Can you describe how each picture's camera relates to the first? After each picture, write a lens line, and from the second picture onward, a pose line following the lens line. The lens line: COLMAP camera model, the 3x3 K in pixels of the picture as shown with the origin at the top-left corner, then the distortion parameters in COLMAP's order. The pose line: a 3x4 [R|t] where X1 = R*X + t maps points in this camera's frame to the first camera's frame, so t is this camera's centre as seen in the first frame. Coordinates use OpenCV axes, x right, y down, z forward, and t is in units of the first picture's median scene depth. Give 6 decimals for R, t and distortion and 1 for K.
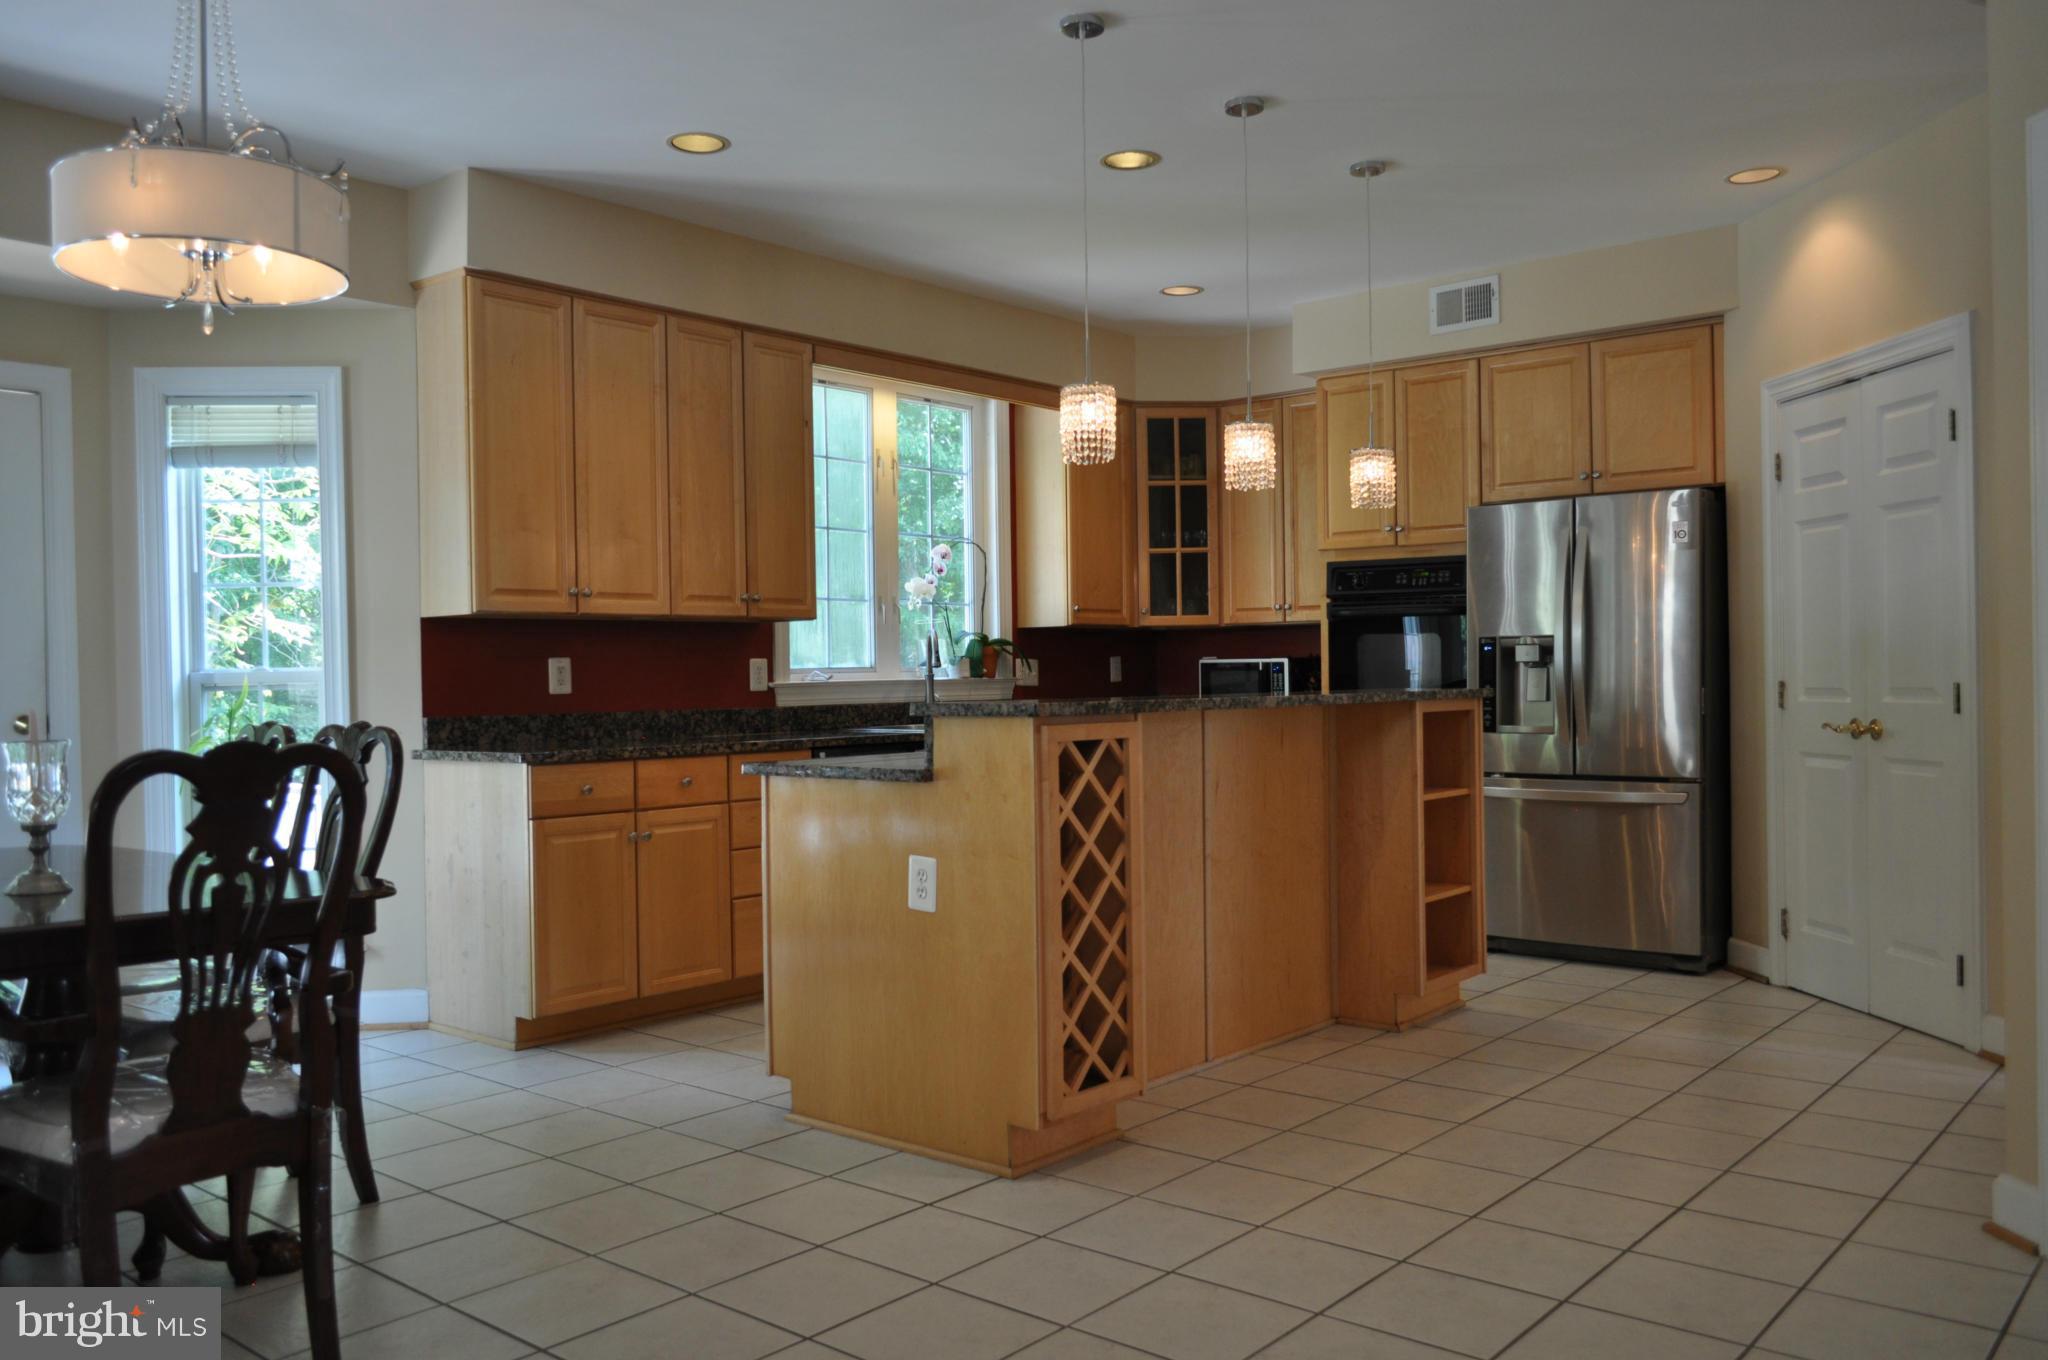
lens RADIAL K [[1582.2, 0, 1024.0], [0, 1582.2, 680.0], [0, 0, 1]] dist [0.002284, 0.001615]
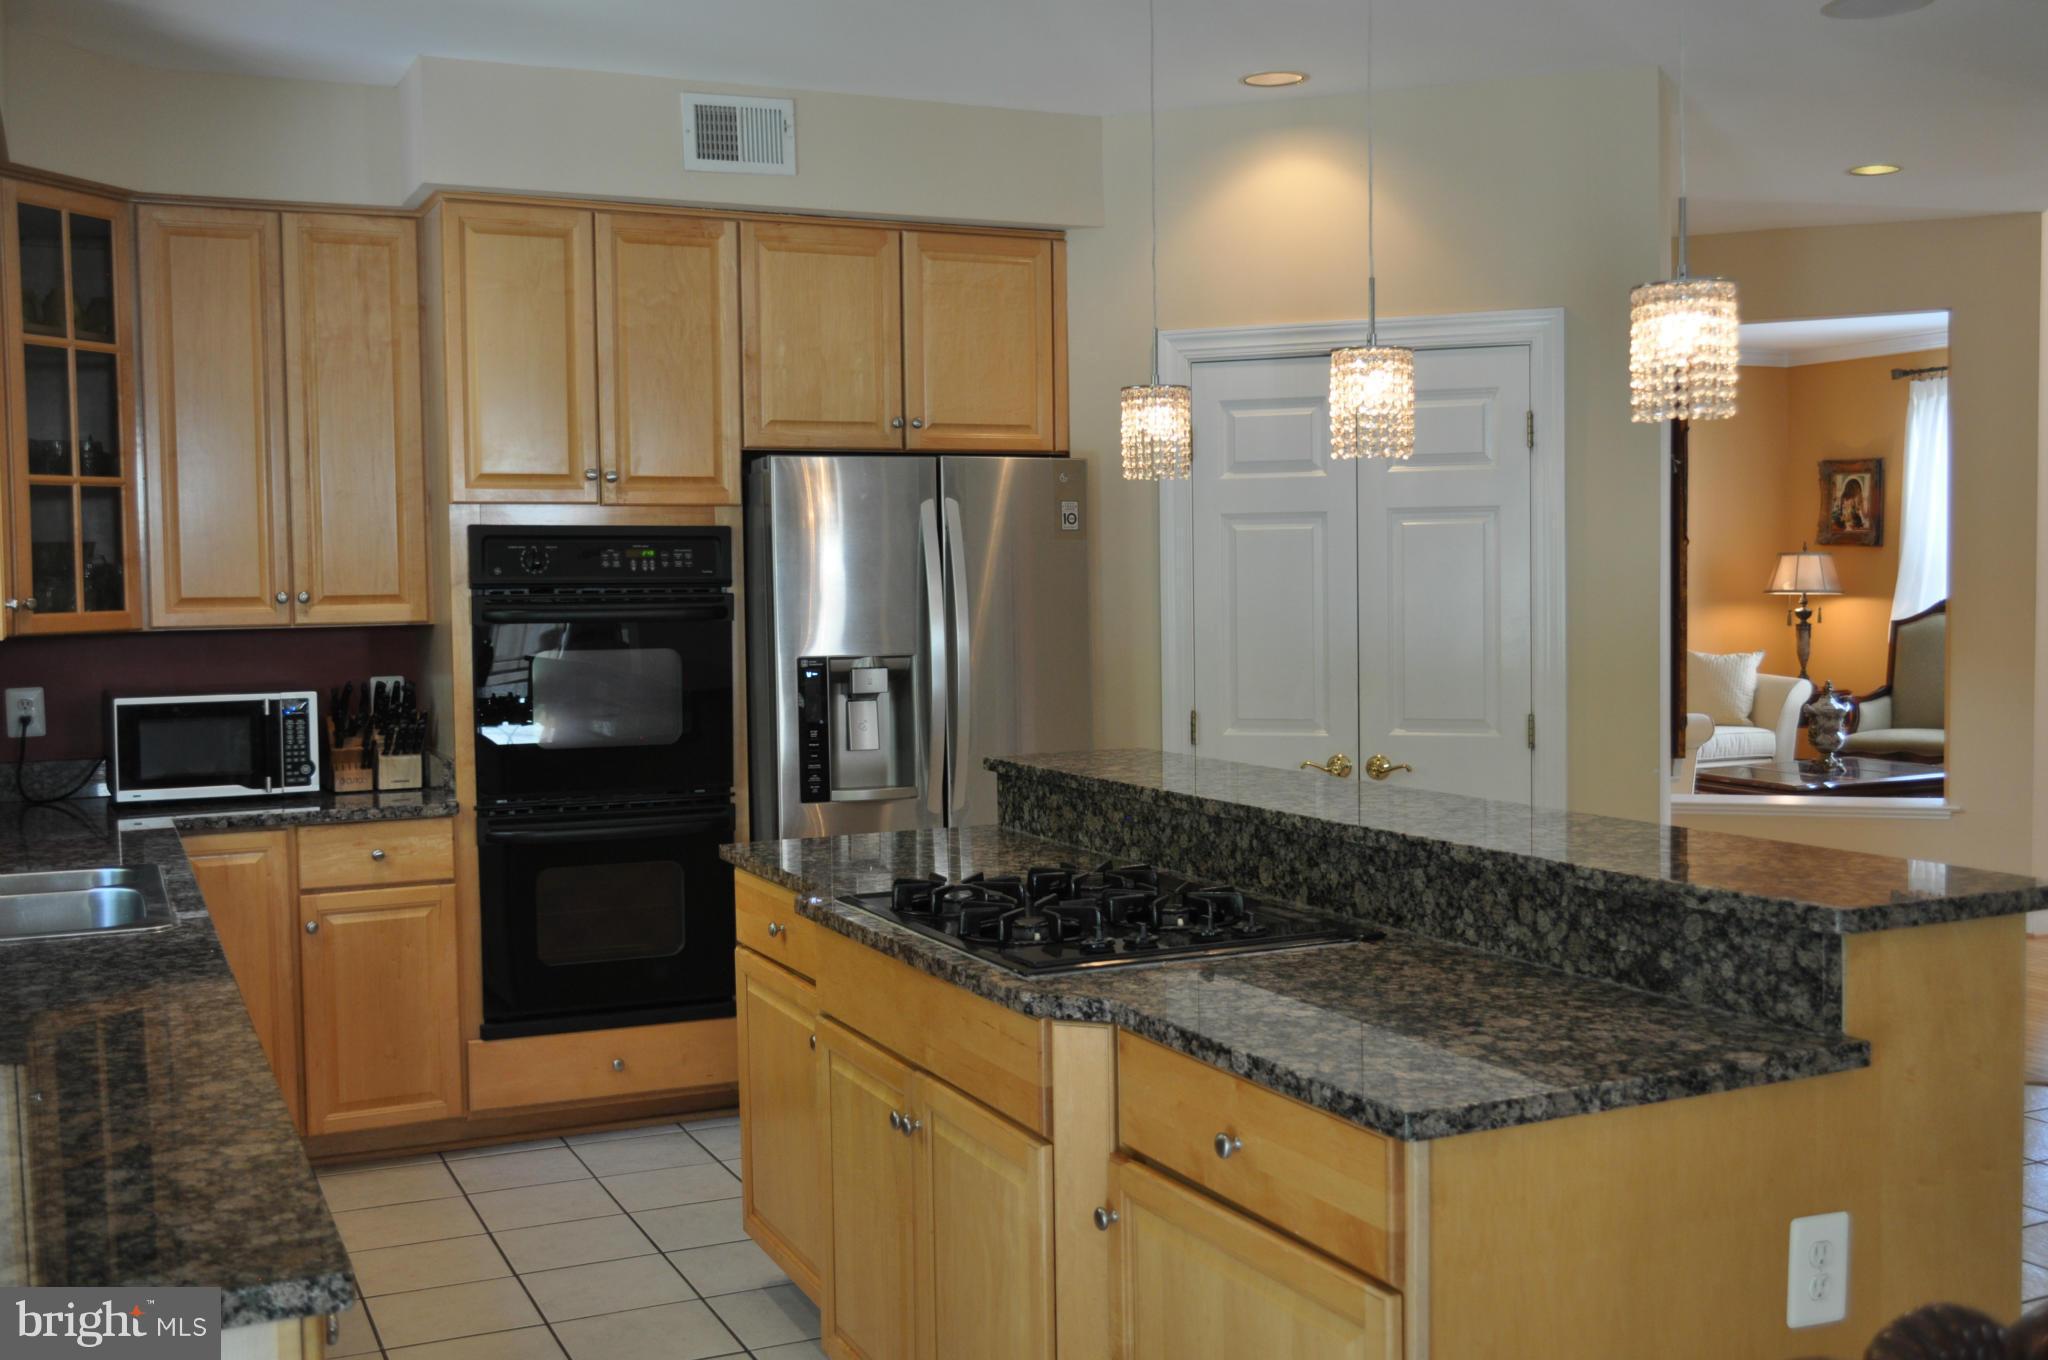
lens RADIAL K [[1999.8, 0, 1024.0], [0, 1999.8, 680.0], [0, 0, 1]] dist [-0.035401, -0.001208]
pose [[0.410554, -0.039317, 0.910988, -0.407356], [0.013447, 0.999222, 0.037065, -0.045273], [-0.911737, -0.002968, 0.410763, 0.557631]]
